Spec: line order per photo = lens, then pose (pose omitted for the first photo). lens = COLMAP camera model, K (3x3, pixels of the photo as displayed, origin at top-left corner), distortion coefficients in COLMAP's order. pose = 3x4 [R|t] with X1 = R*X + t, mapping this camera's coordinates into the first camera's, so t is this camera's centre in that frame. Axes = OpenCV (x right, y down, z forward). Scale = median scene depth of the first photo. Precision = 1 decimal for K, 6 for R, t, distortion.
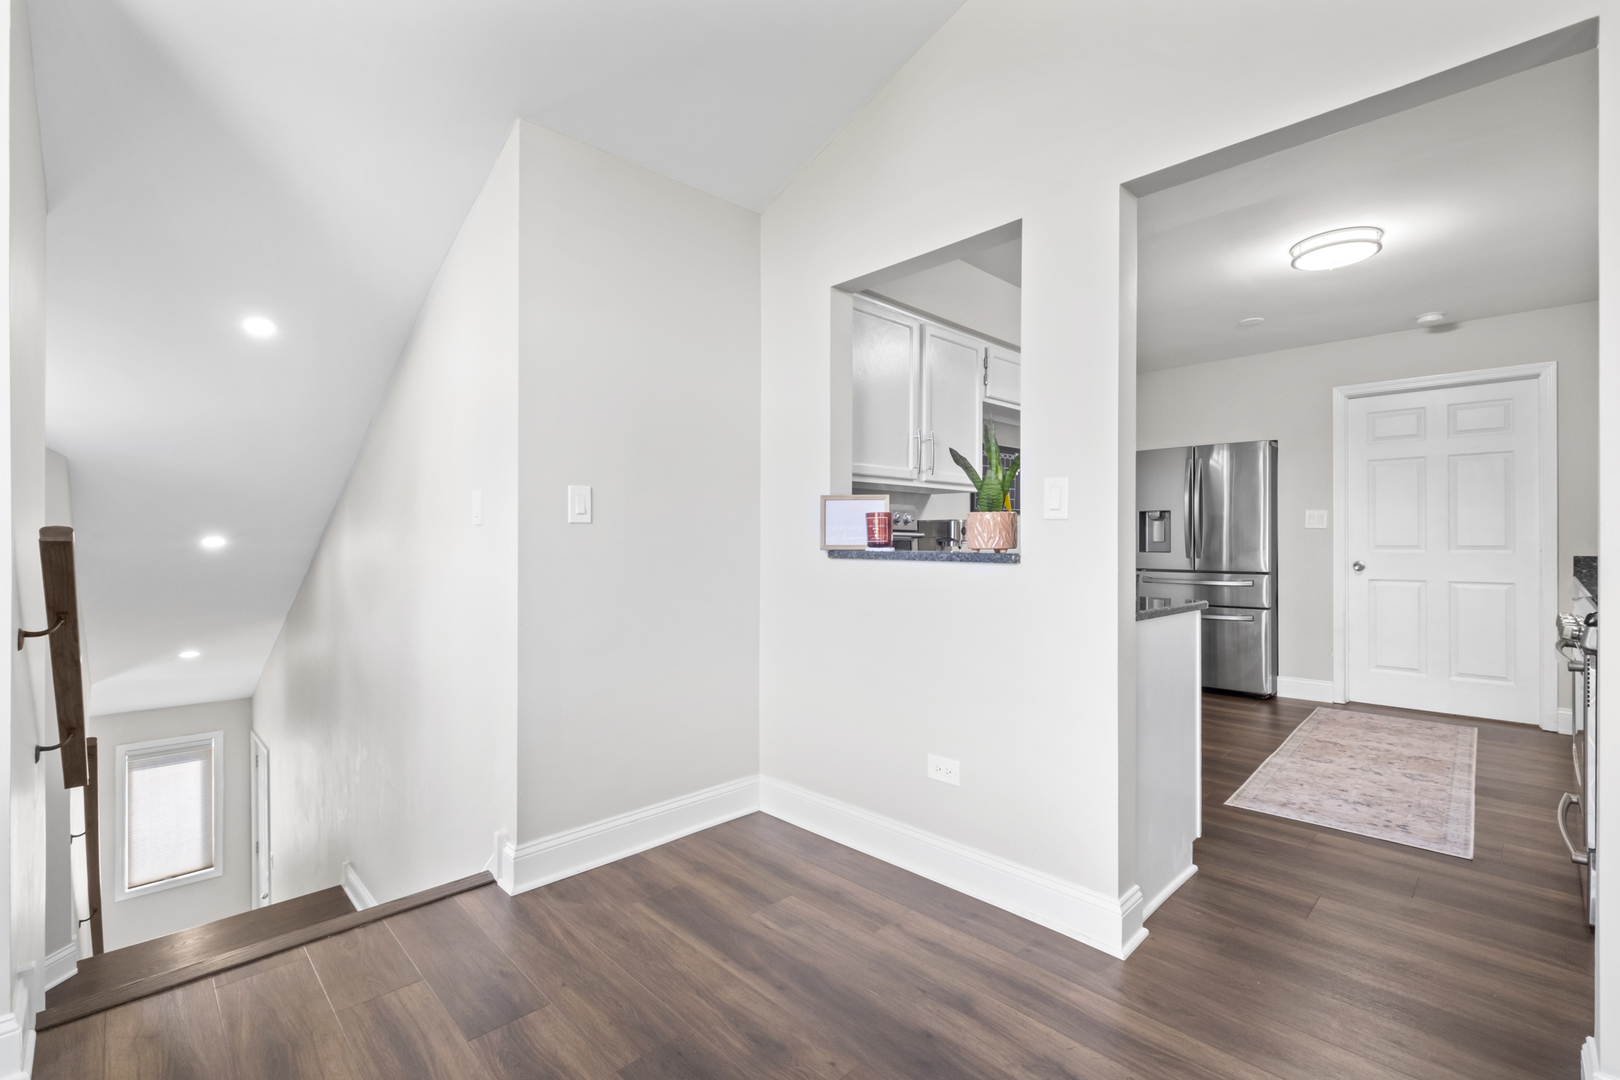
lens RADIAL K [[707.6, 0, 816.4], [0, 707.6, 533.2], [0, 0, 1]] dist [0.000100, -0.000305]
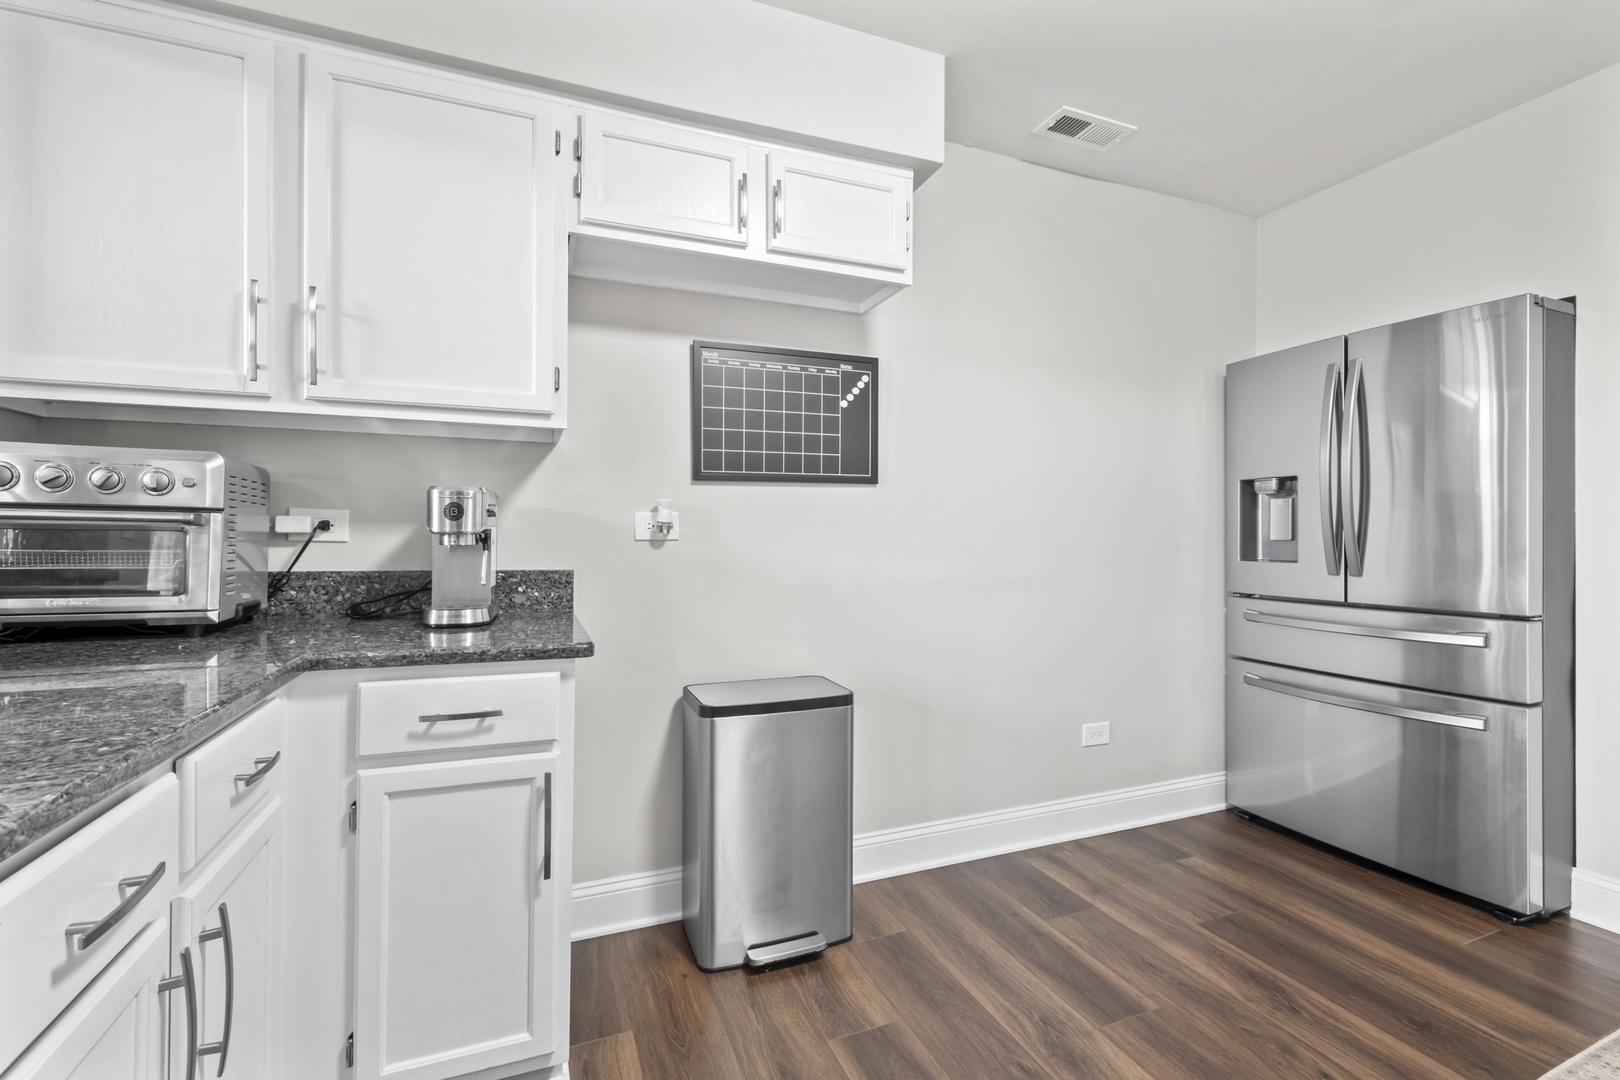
lens RADIAL K [[713.3, 0, 812.4], [0, 713.3, 531.2], [0, 0, 1]] dist [-0.003483, -0.000043]
pose [[0.924975, 0.003005, -0.380016, 0.471983], [-0.002228, 0.999994, 0.002485, 0.006356], [0.380021, -0.001452, 0.924977, 0.530856]]
